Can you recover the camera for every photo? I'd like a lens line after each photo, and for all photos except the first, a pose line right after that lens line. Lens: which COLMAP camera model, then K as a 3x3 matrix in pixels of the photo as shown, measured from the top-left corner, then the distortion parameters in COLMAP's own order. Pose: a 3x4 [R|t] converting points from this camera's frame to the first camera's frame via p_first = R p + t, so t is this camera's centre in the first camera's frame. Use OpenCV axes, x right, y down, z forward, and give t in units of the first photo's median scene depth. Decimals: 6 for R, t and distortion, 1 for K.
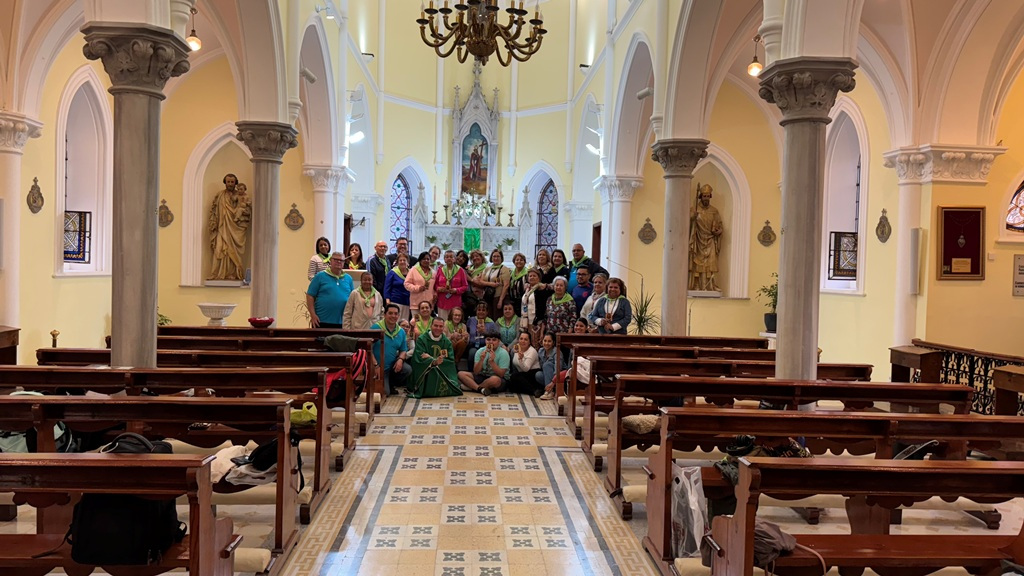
lens RADIAL K [[693.4, 0, 512.0], [0, 693.4, 288.0], [0, 0, 1]] dist [0.096442, -0.128063]
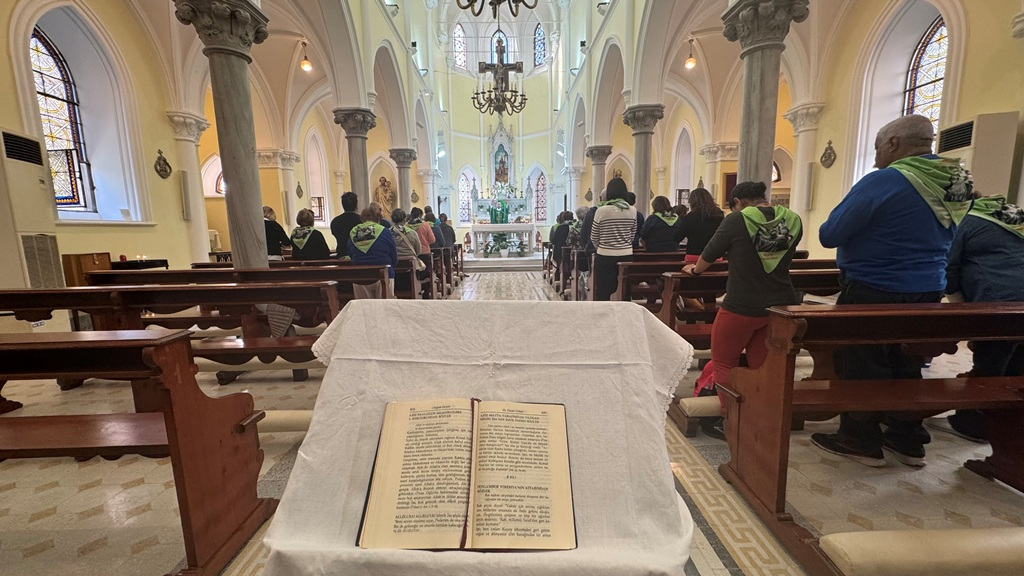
lens RADIAL K [[395.3, 0, 512.0], [0, 395.3, 288.0], [0, 0, 1]] dist [0.000705, -0.000031]
pose [[0.998208, -0.039937, -0.044573, 0.018609], [0.044818, 0.992412, 0.114499, 0.057259], [0.039662, -0.116291, 0.992423, -0.211588]]
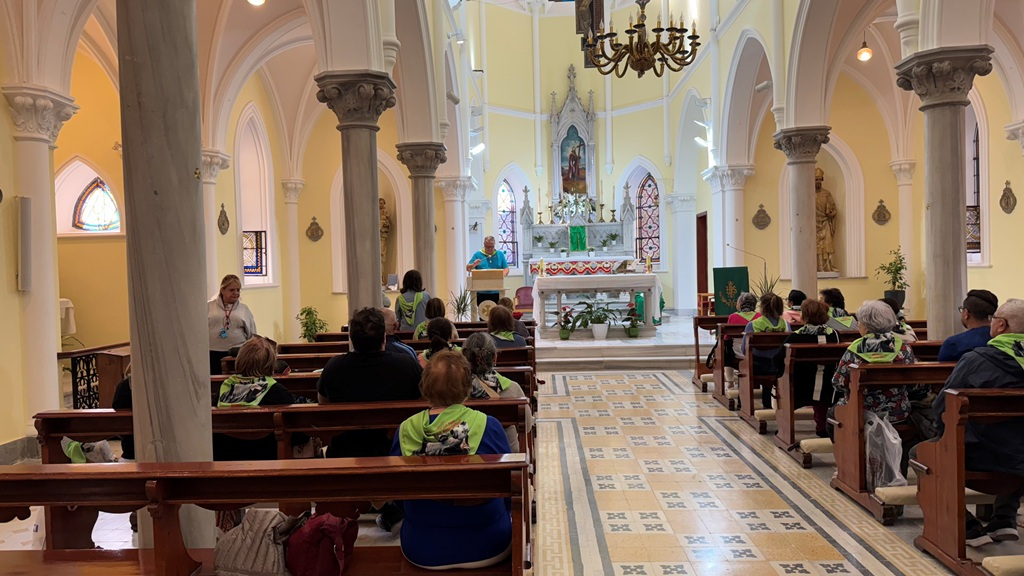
lens RADIAL K [[693.4, 0, 512.0], [0, 693.4, 288.0], [0, 0, 1]] dist [0.096442, -0.128063]
pose [[0.993484, -0.052237, -0.101294, -0.094755], [0.052256, 0.998631, -0.002468, 0.008704], [0.101284, -0.002842, 0.994853, -0.096255]]
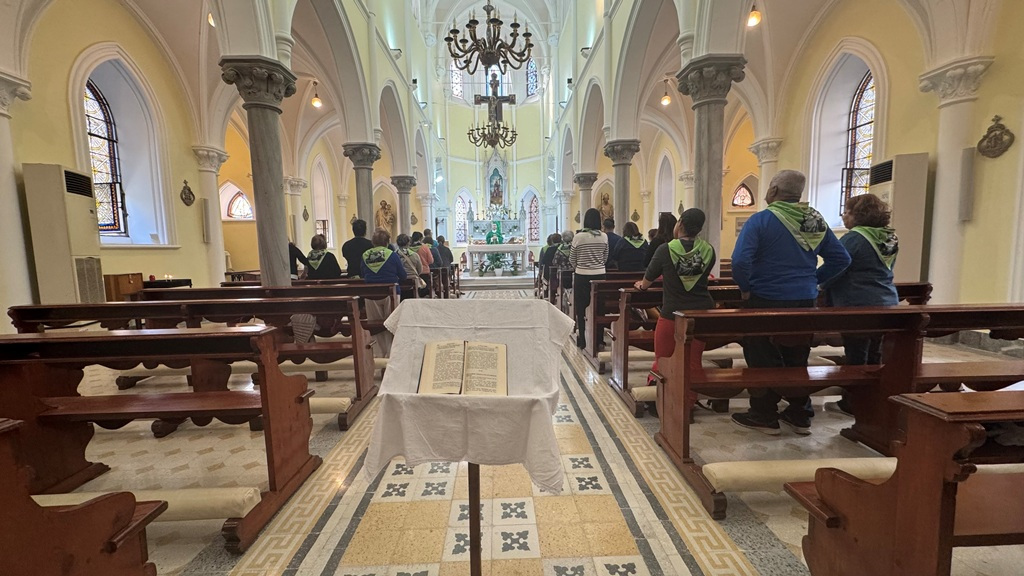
lens RADIAL K [[395.3, 0, 512.0], [0, 395.3, 288.0], [0, 0, 1]] dist [0.000705, -0.000031]
pose [[0.998439, -0.045112, -0.032926, 0.029992], [0.047286, 0.996526, 0.068550, 0.054274], [0.029719, -0.070000, 0.997104, -0.282767]]
